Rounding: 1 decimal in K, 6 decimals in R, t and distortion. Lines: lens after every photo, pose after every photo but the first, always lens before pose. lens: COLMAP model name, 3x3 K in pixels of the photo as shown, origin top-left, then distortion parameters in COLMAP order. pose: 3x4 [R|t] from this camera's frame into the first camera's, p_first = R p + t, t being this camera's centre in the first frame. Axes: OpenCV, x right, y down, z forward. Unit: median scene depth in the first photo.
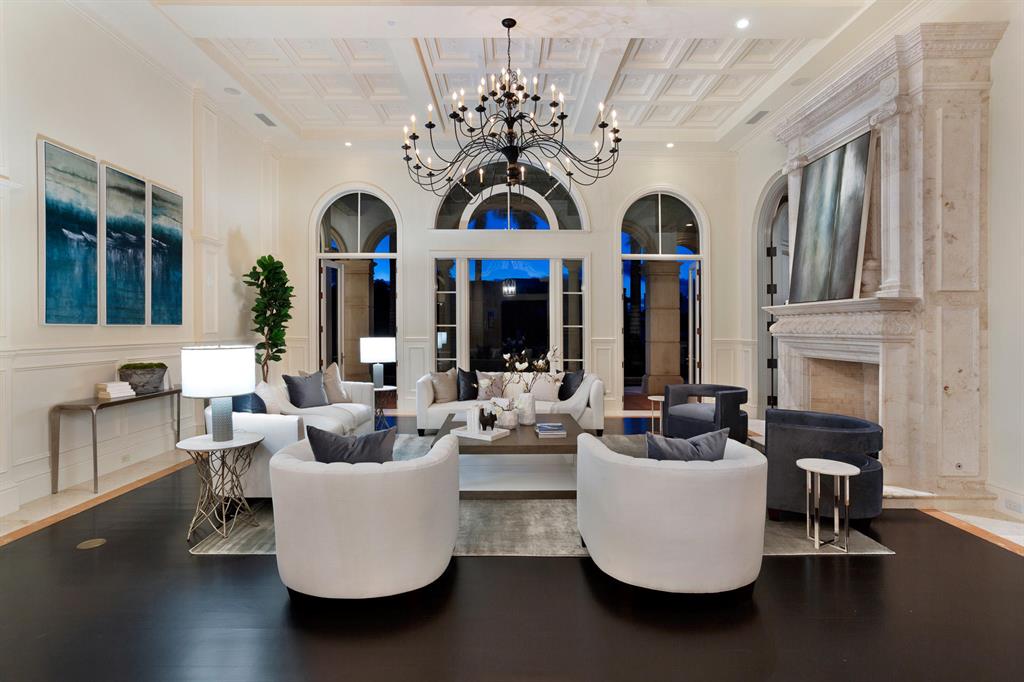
lens RADIAL K [[496.2, 0, 506.7], [0, 496.2, 338.4], [0, 0, 1]] dist [-0.023733, 0.012885]
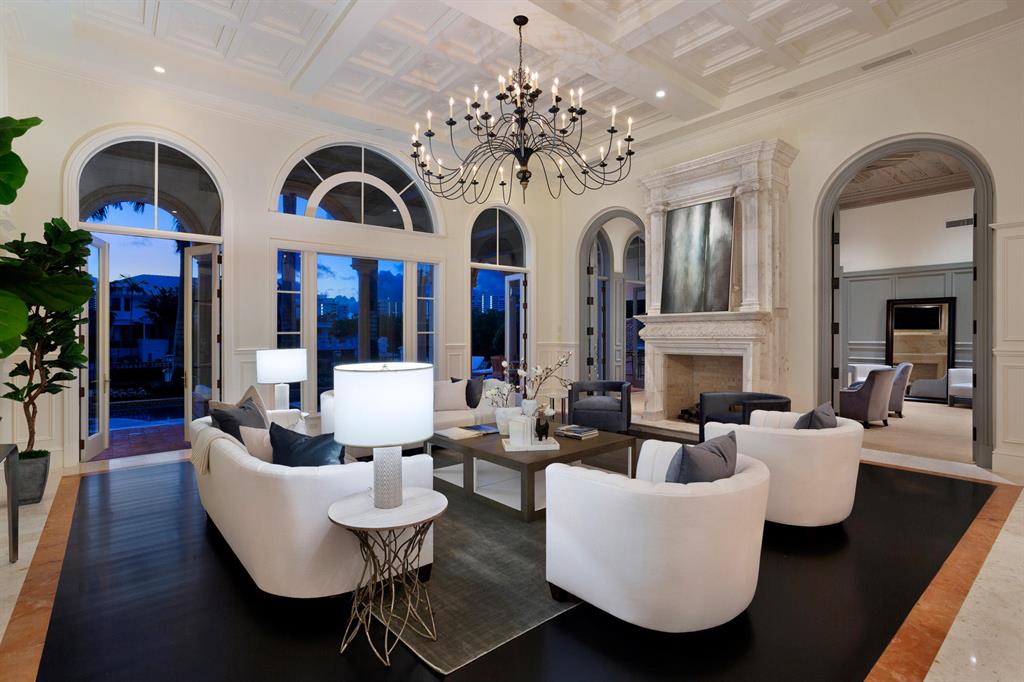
lens RADIAL K [[496.2, 0, 512.5], [0, 496.2, 337.7], [0, 0, 1]] dist [-0.023733, 0.012885]
pose [[0.769971, -0.014559, 0.637912, -0.572093], [0.023151, 0.999719, -0.005127, -0.008934], [-0.637658, 0.018717, 0.770092, 0.238651]]
